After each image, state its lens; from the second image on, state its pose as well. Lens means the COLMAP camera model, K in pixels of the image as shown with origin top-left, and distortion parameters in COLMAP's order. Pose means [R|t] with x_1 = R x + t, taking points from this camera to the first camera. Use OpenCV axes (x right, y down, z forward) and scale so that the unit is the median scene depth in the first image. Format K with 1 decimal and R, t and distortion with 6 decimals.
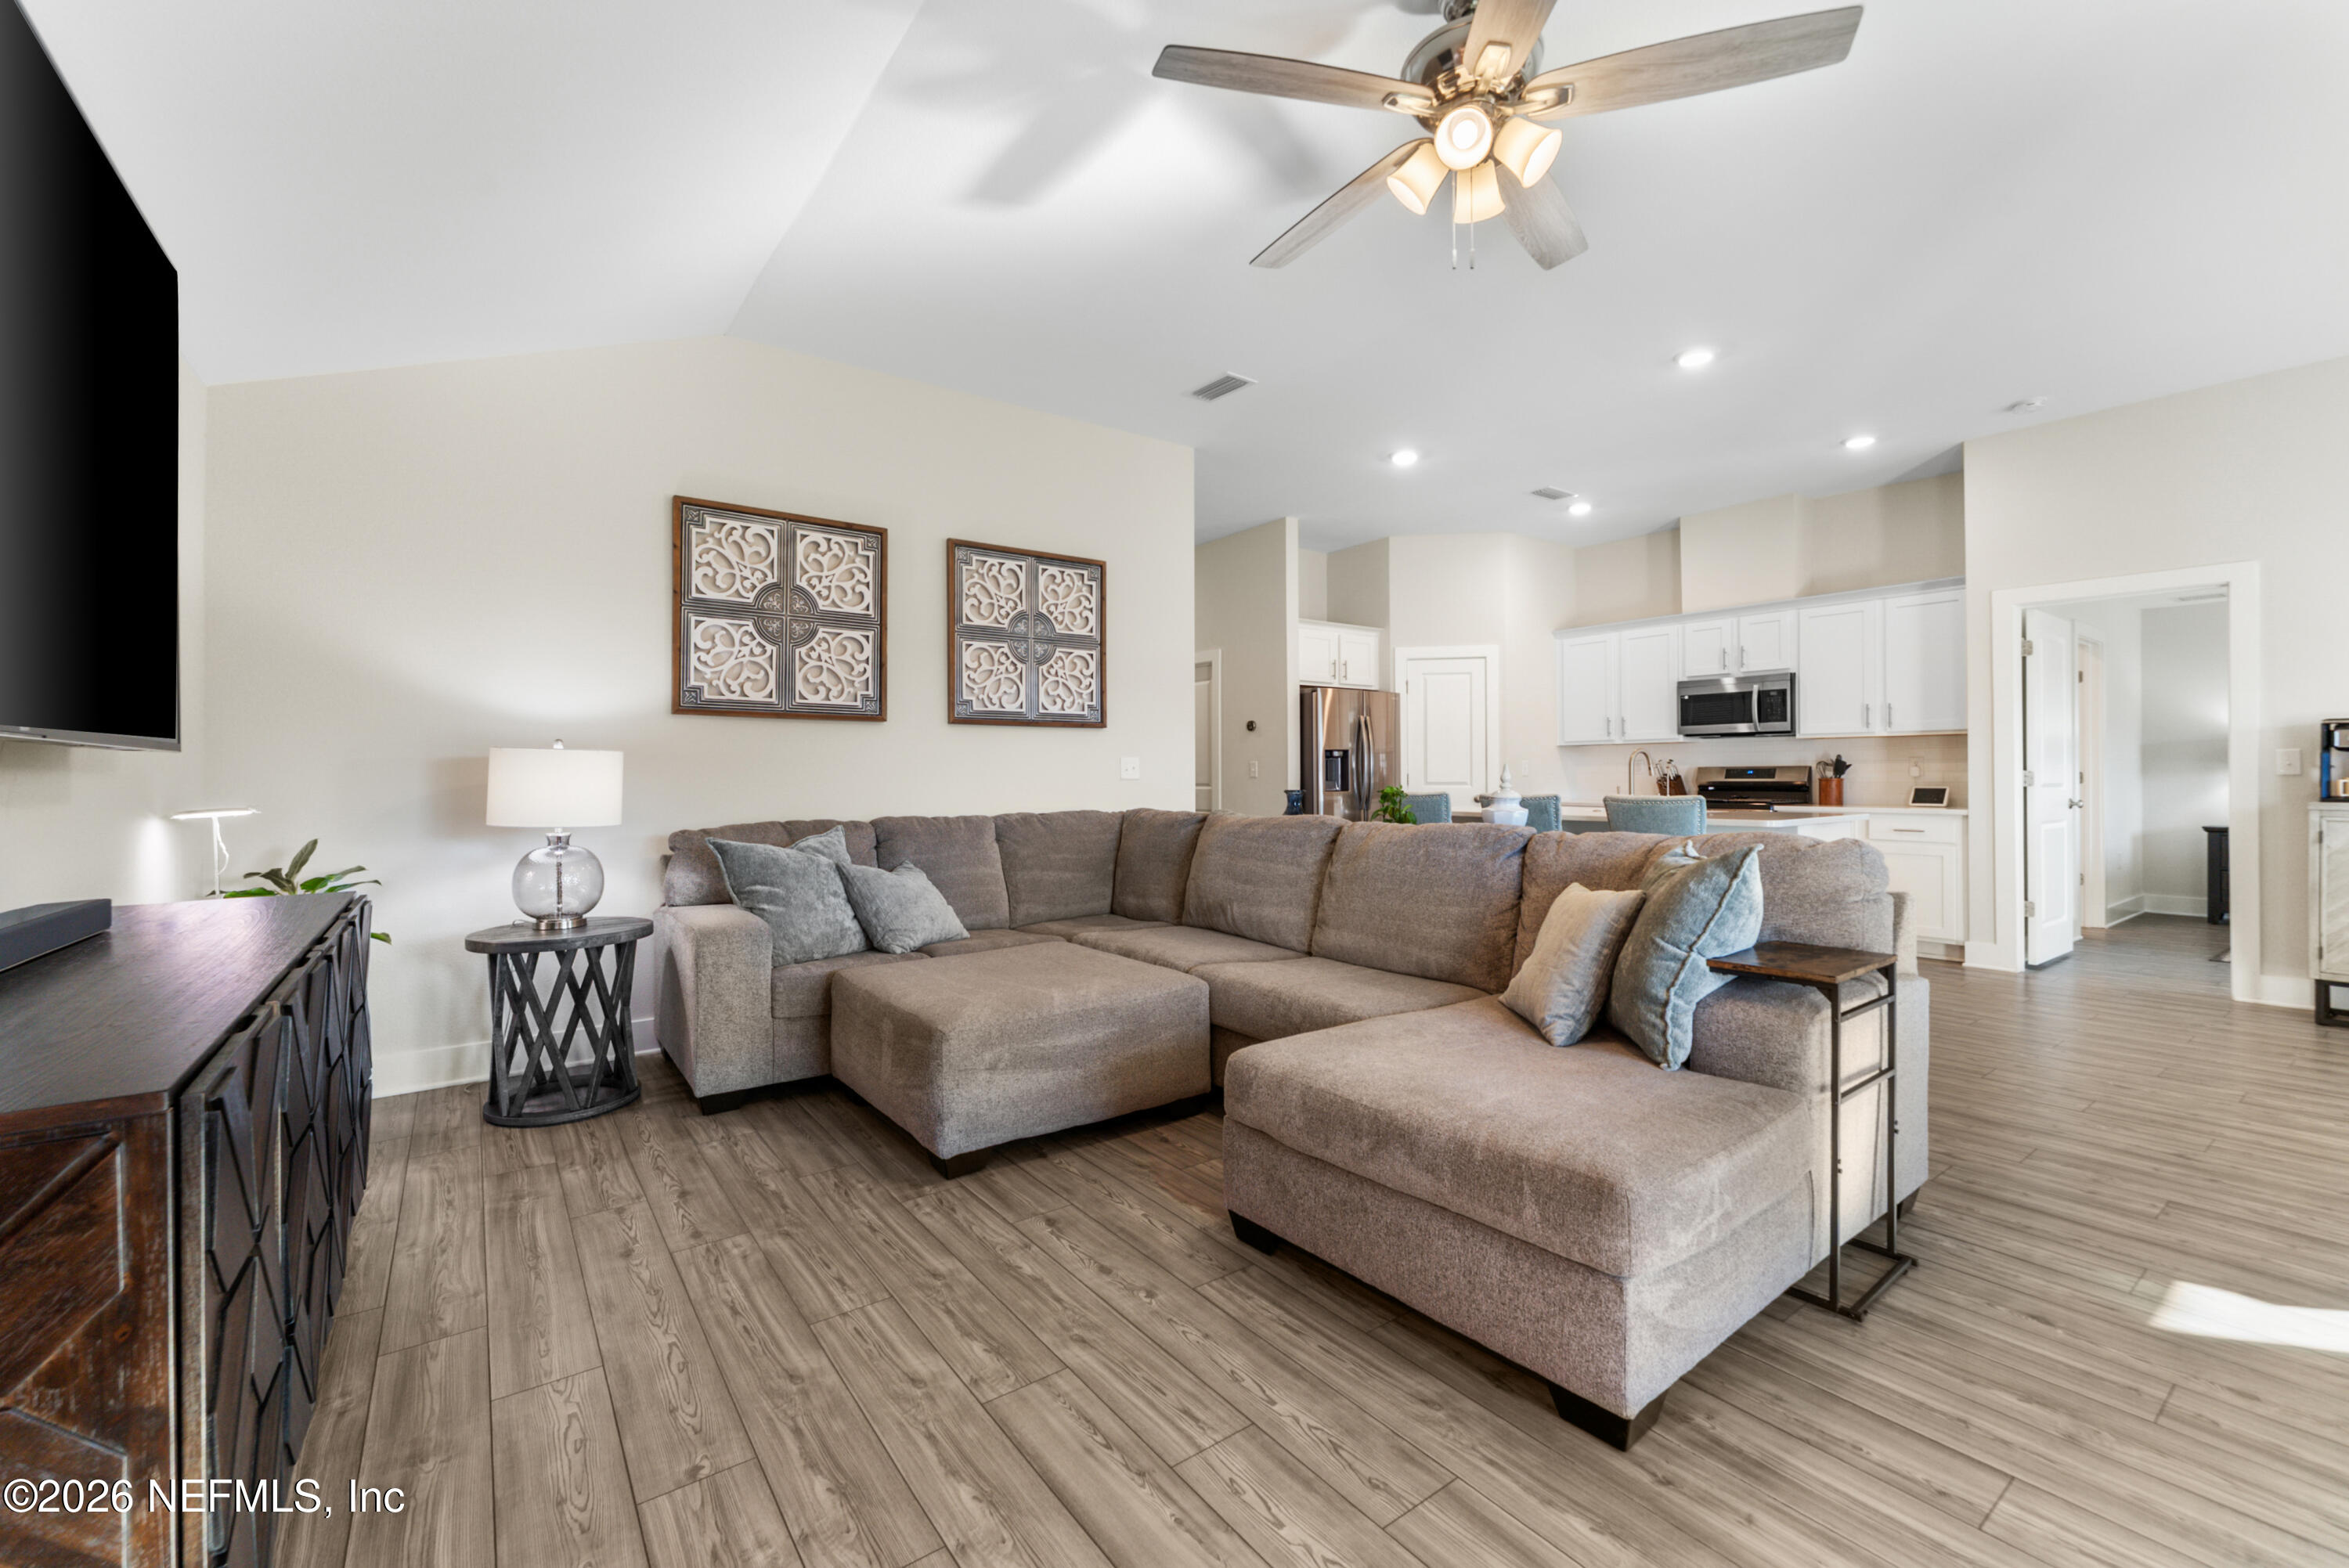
lens RADIAL K [[952.1, 0, 1173.2], [0, 952.1, 777.7], [0, 0, 1]] dist [-0.002575, -0.000080]
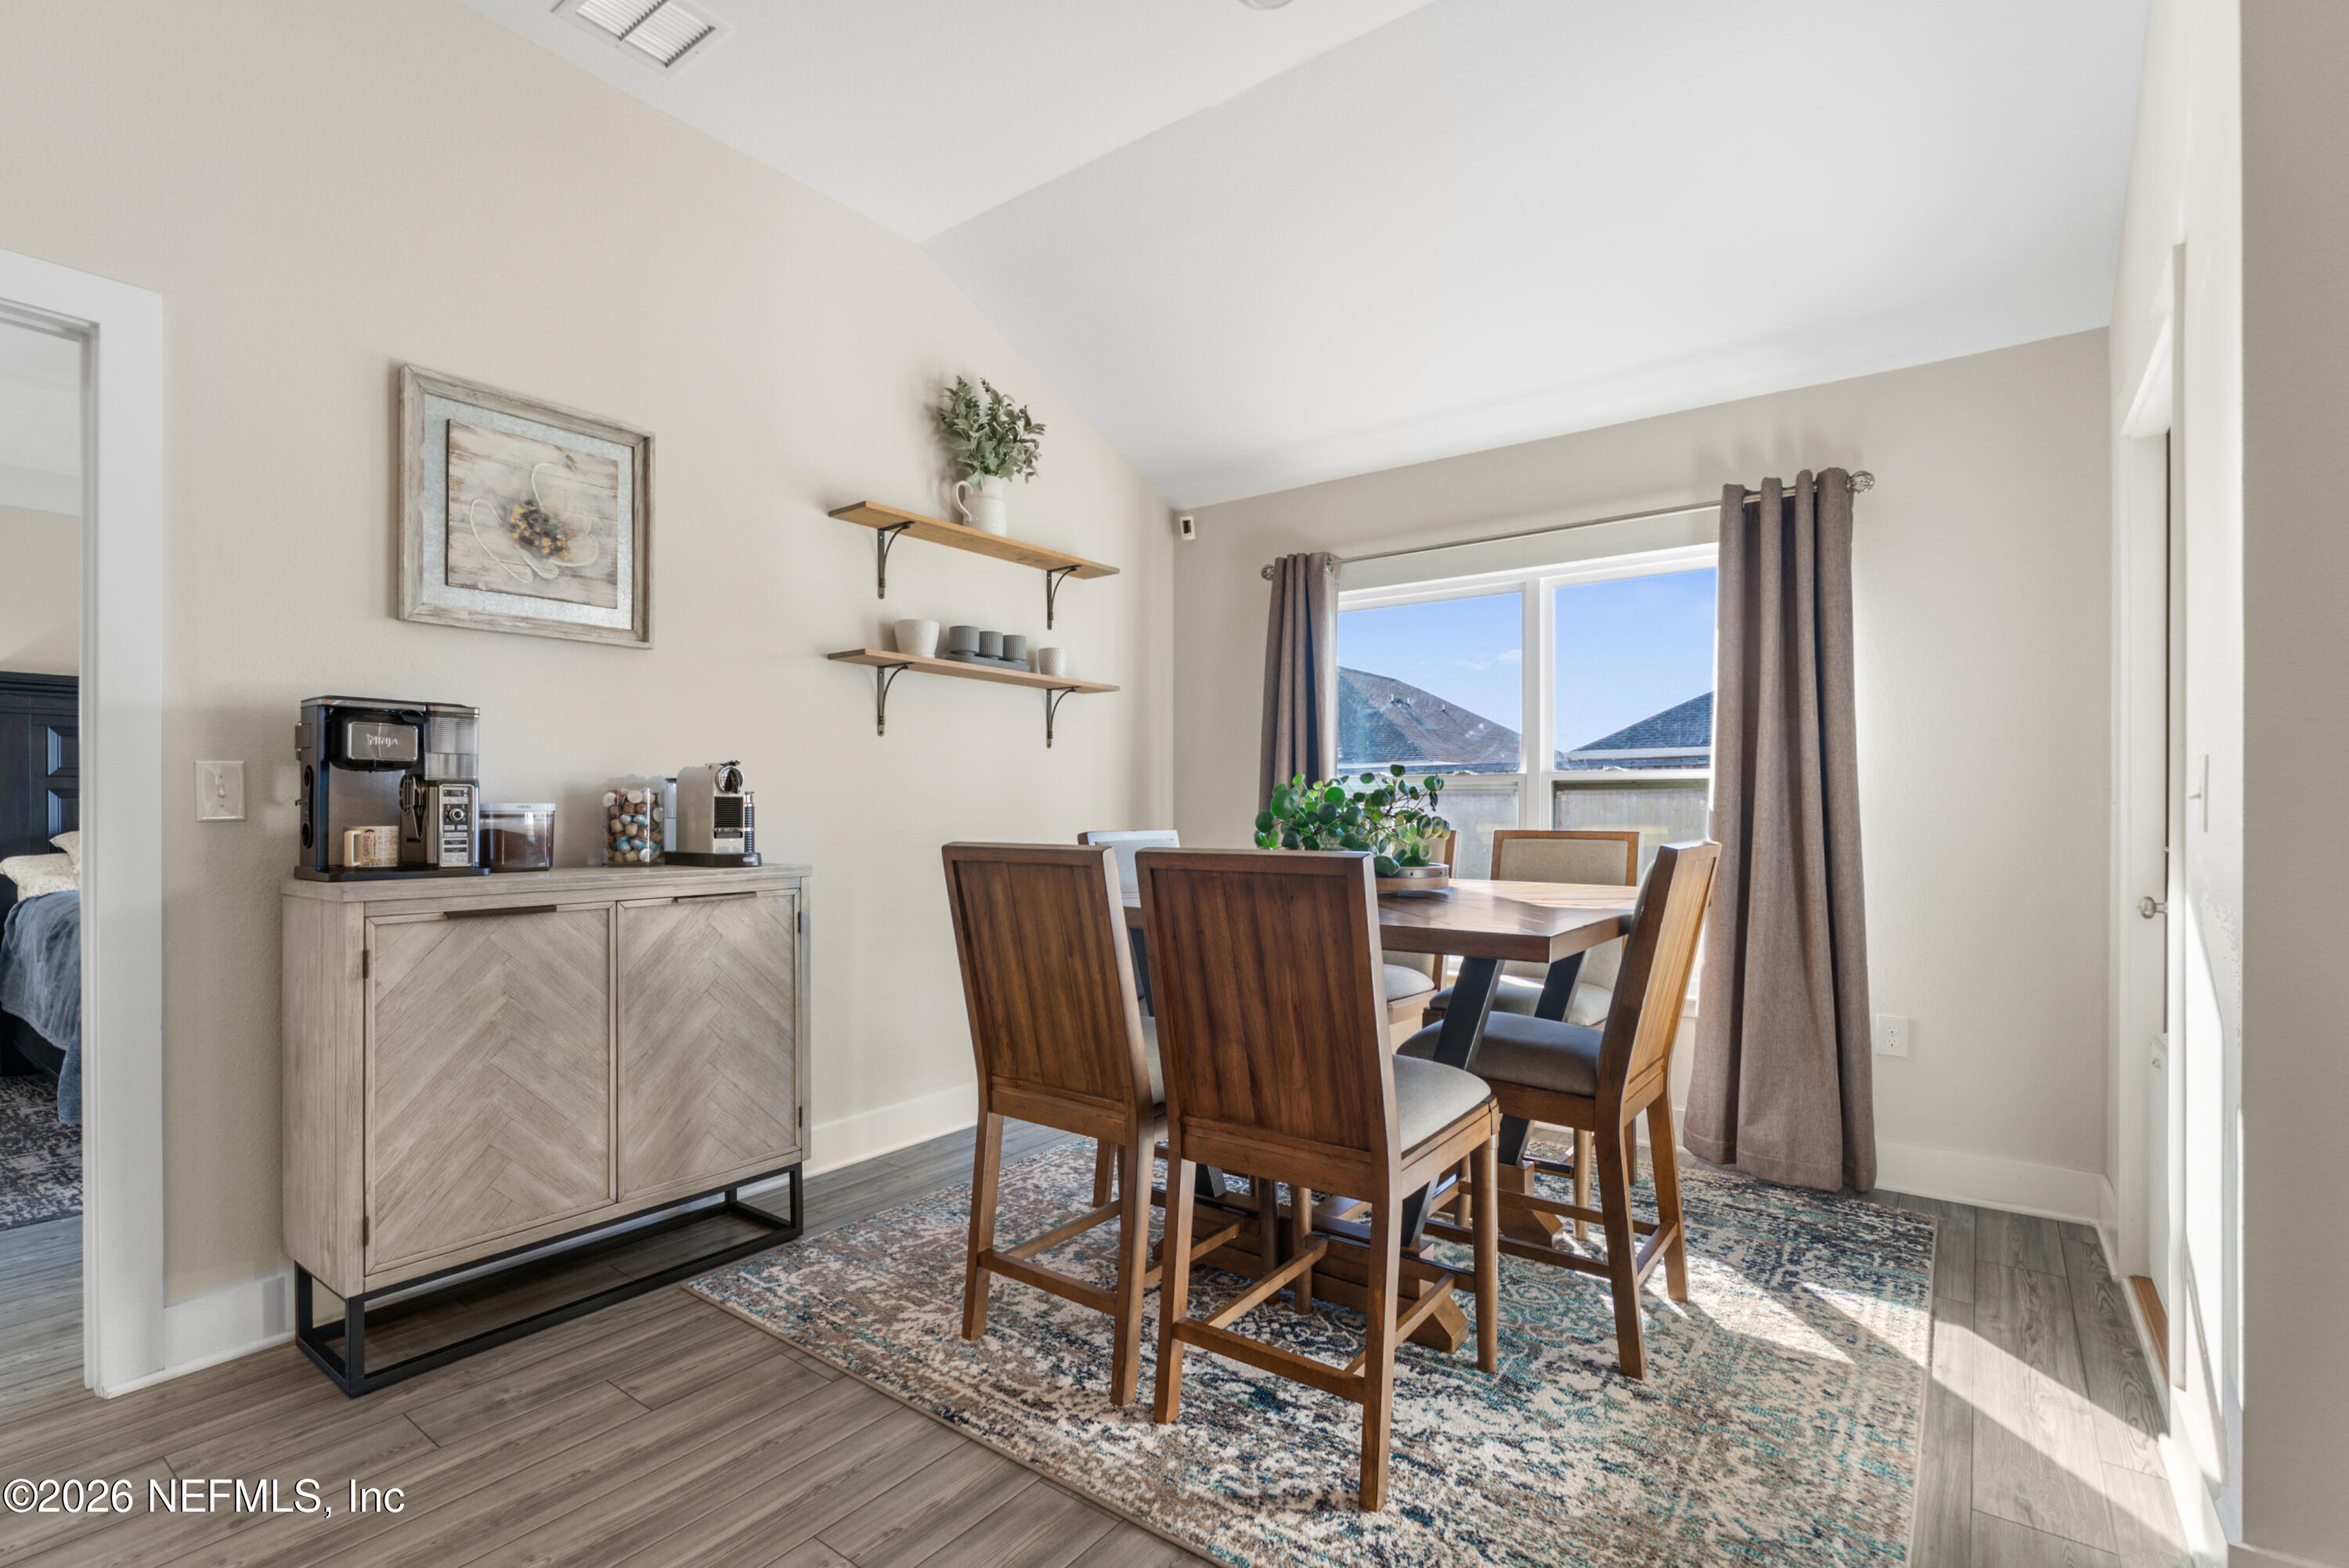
lens RADIAL K [[1096.7, 0, 1152.2], [0, 1096.7, 808.8], [0, 0, 1]] dist [-0.000882, -0.000121]
pose [[-0.288155, 0.001611, 0.957582, 0.513023], [0.003422, 0.999994, -0.000652, -0.005475], [-0.957578, 0.003089, -0.288159, 0.654569]]
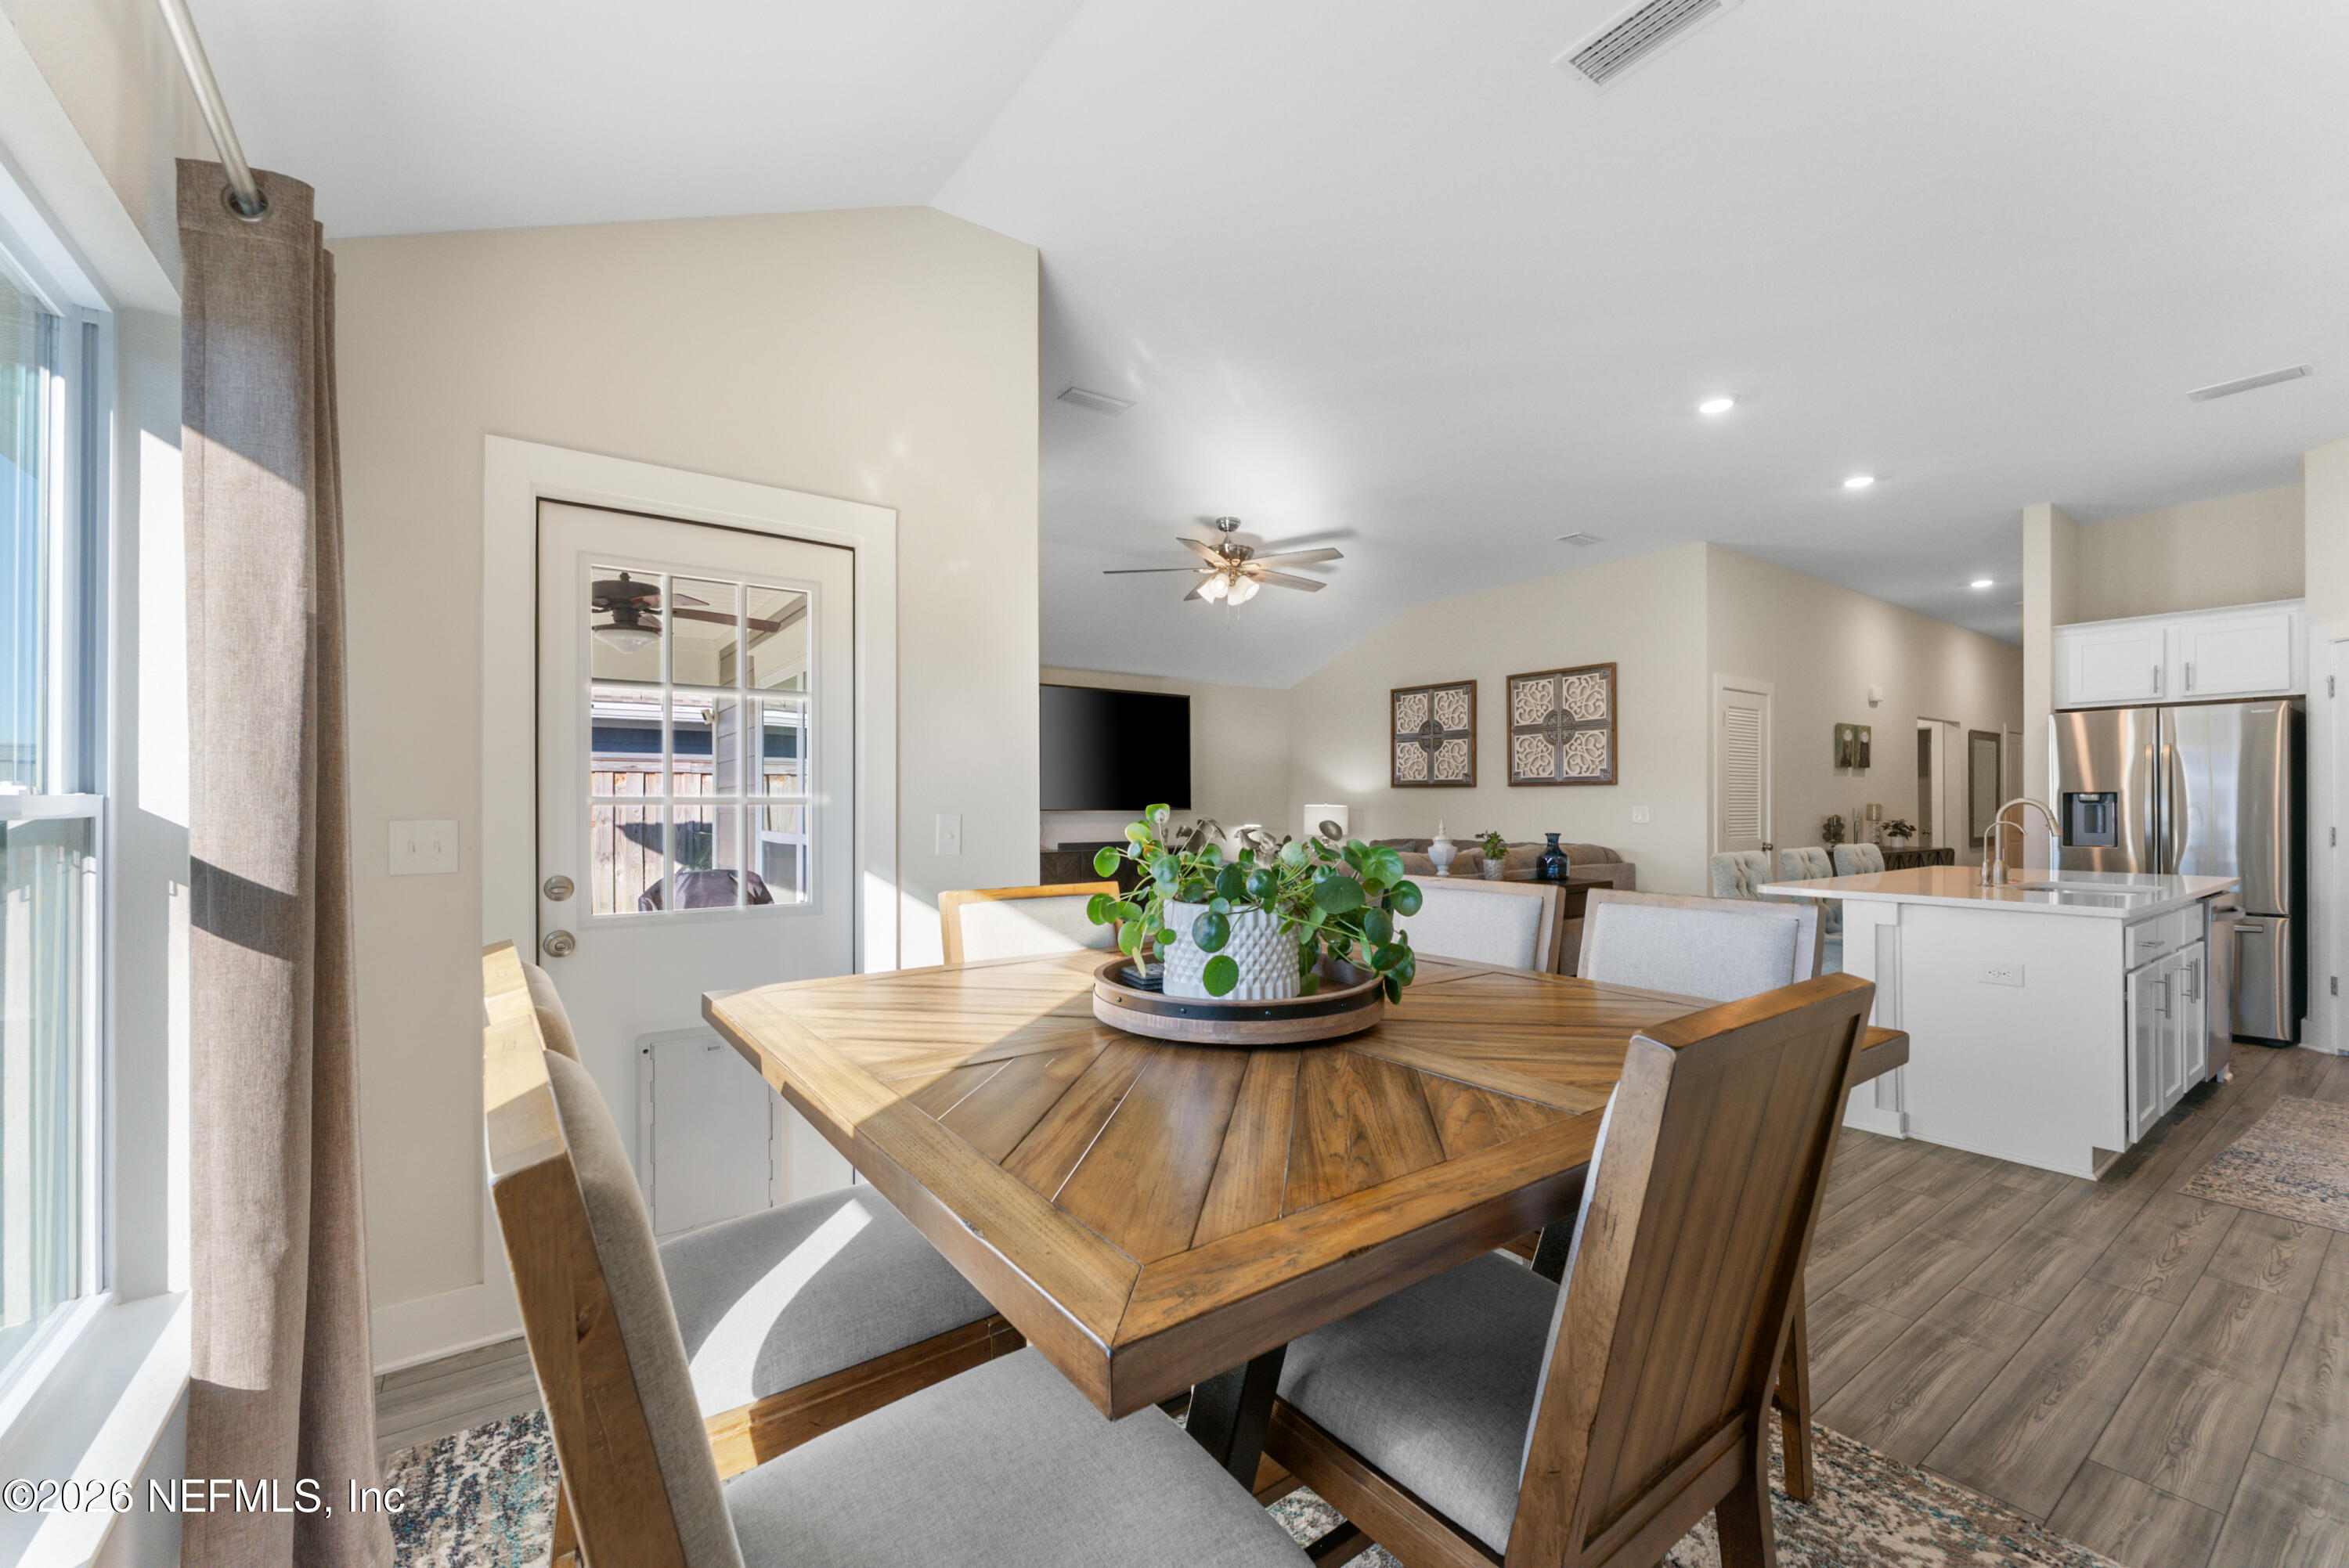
lens RADIAL K [[952.1, 0, 1157.5], [0, 952.1, 799.8], [0, 0, 1]] dist [-0.002575, -0.000080]
pose [[-0.012269, -0.000356, -0.999925, 1.313520], [-0.002950, 0.999996, -0.000319, -0.029033], [0.999920, 0.002946, -0.012270, 0.372983]]
